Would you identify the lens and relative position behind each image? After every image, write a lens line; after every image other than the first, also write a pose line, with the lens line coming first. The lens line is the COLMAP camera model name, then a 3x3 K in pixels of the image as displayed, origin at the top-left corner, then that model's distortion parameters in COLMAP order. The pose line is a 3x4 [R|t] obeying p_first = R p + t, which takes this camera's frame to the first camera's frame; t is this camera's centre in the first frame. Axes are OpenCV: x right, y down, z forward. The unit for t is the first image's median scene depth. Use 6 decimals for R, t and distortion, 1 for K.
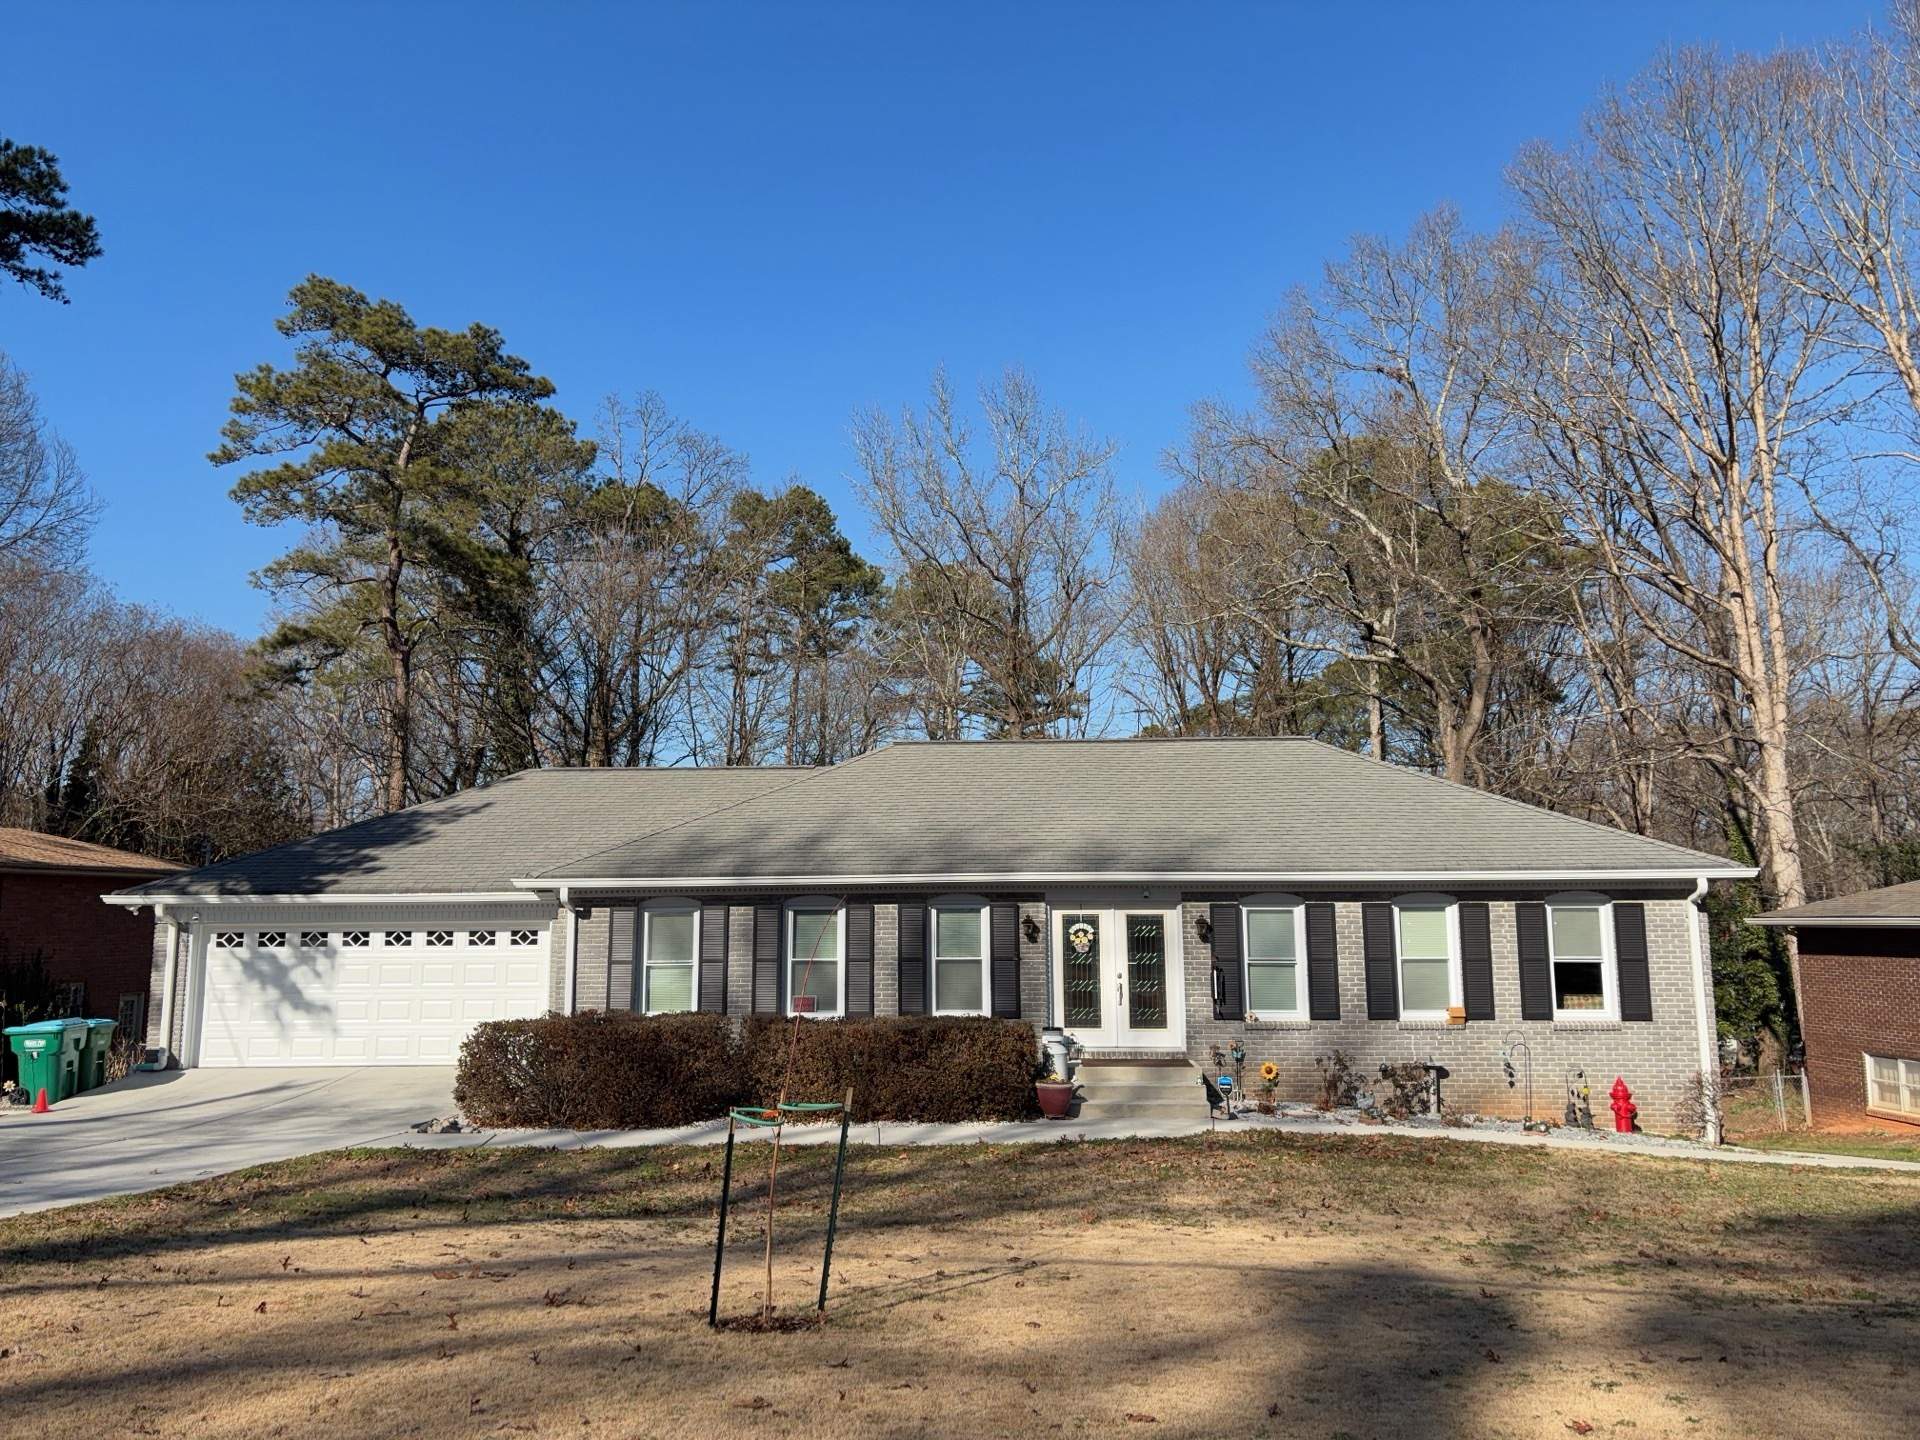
lens RADIAL K [[1419.5, 0, 960.0], [0, 1419.5, 720.0], [0, 0, 1]] dist [0.040794, -0.026387]
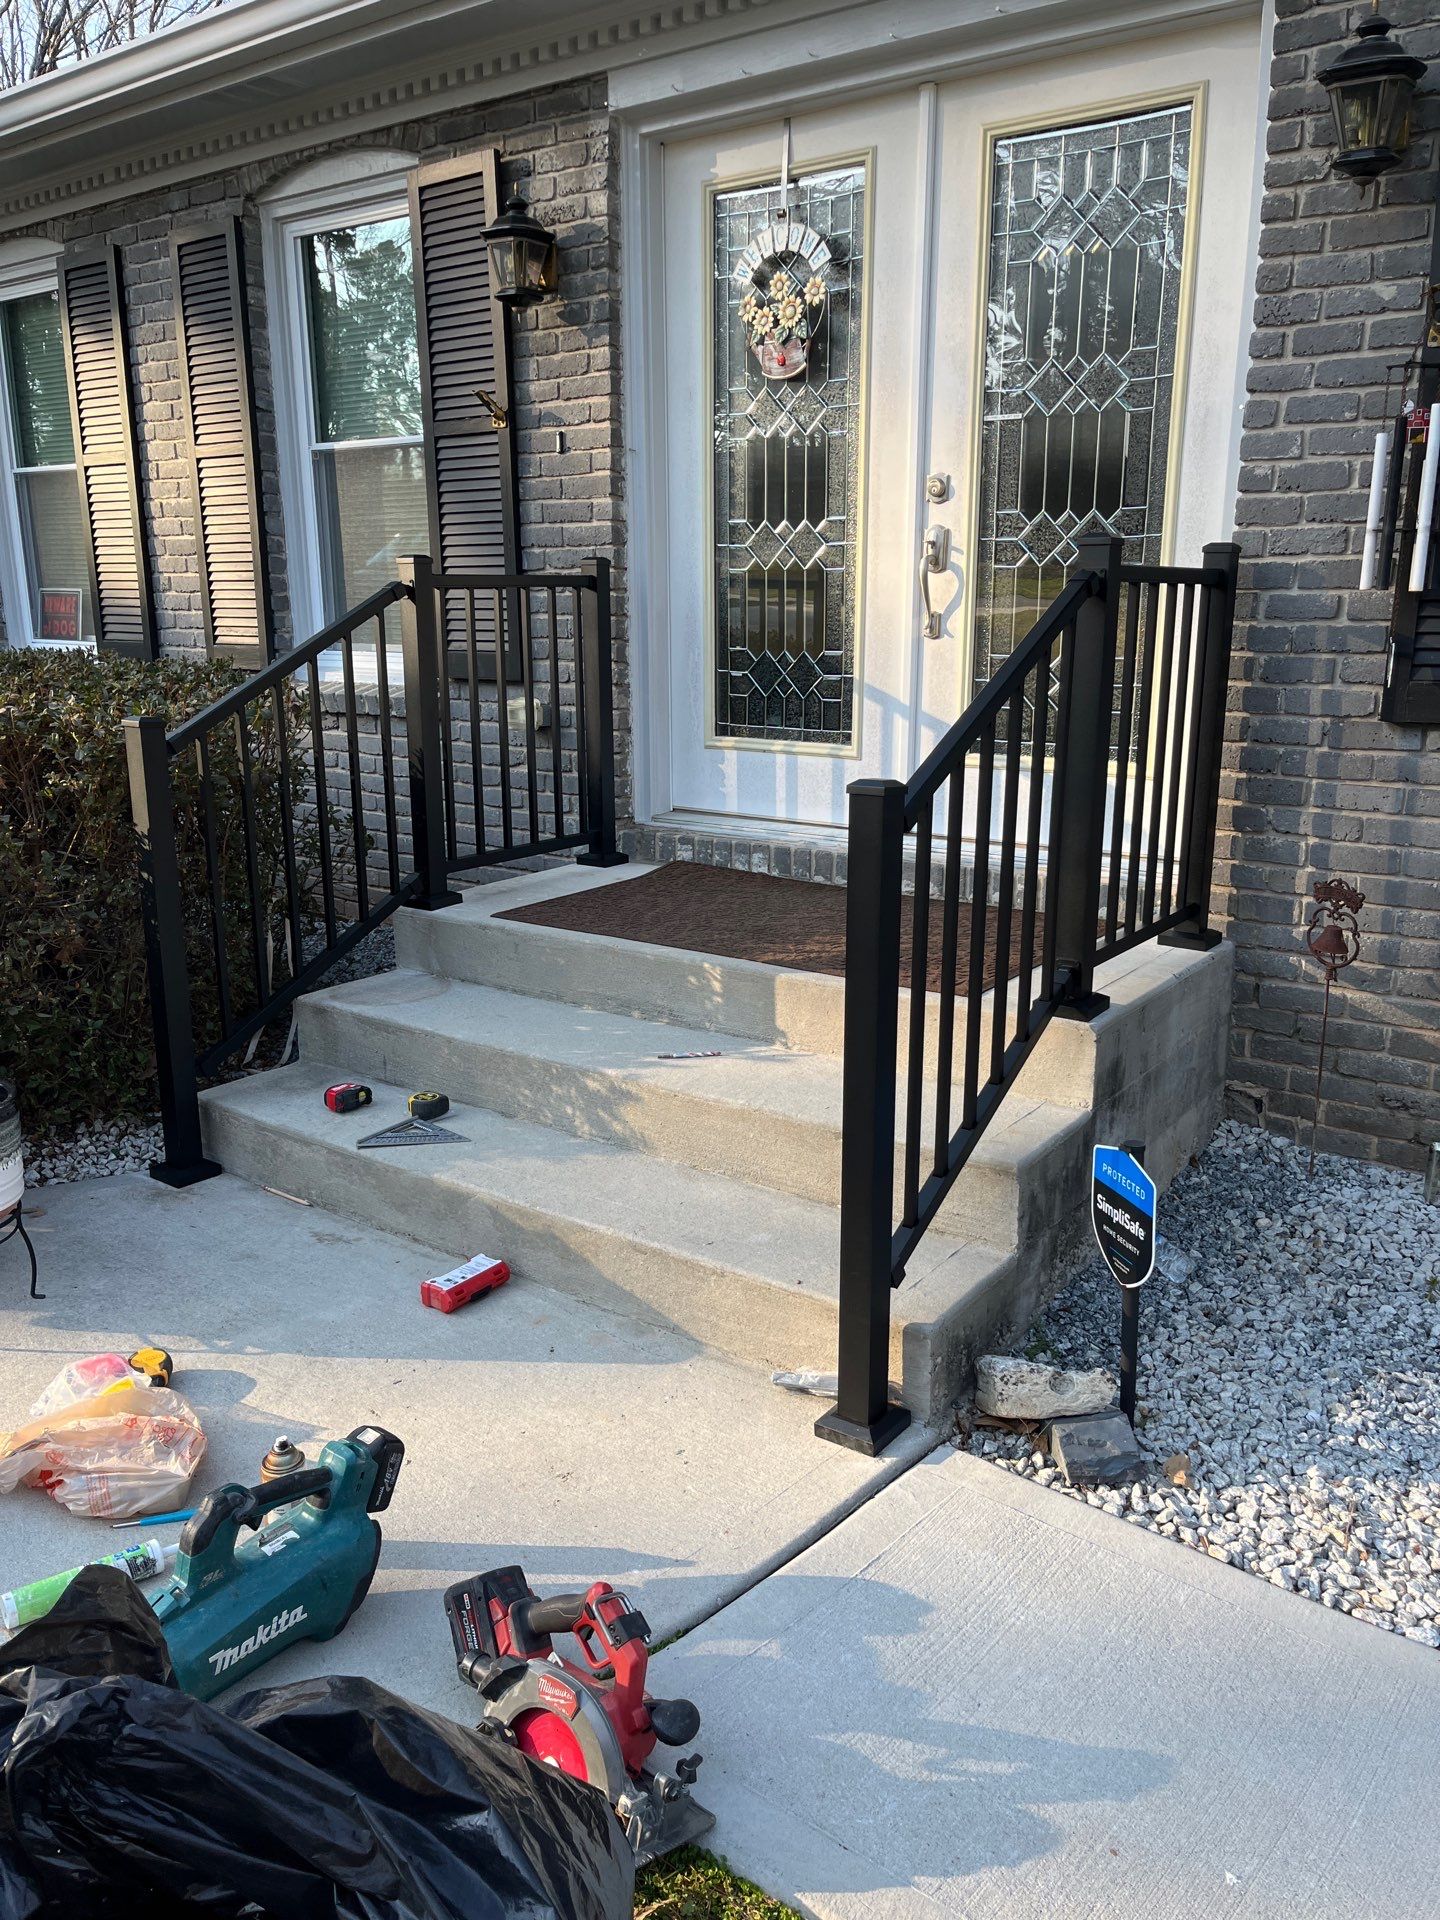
lens RADIAL K [[1453.5, 0, 718.4], [0, 1453.5, 967.1], [0, 0, 1]] dist [0.058381, -0.078407]
pose [[0.844950, 0.136398, -0.517160, 0.201579], [0.066240, 0.932803, 0.354247, 0.168755], [0.530727, -0.333578, 0.779137, 0.806245]]
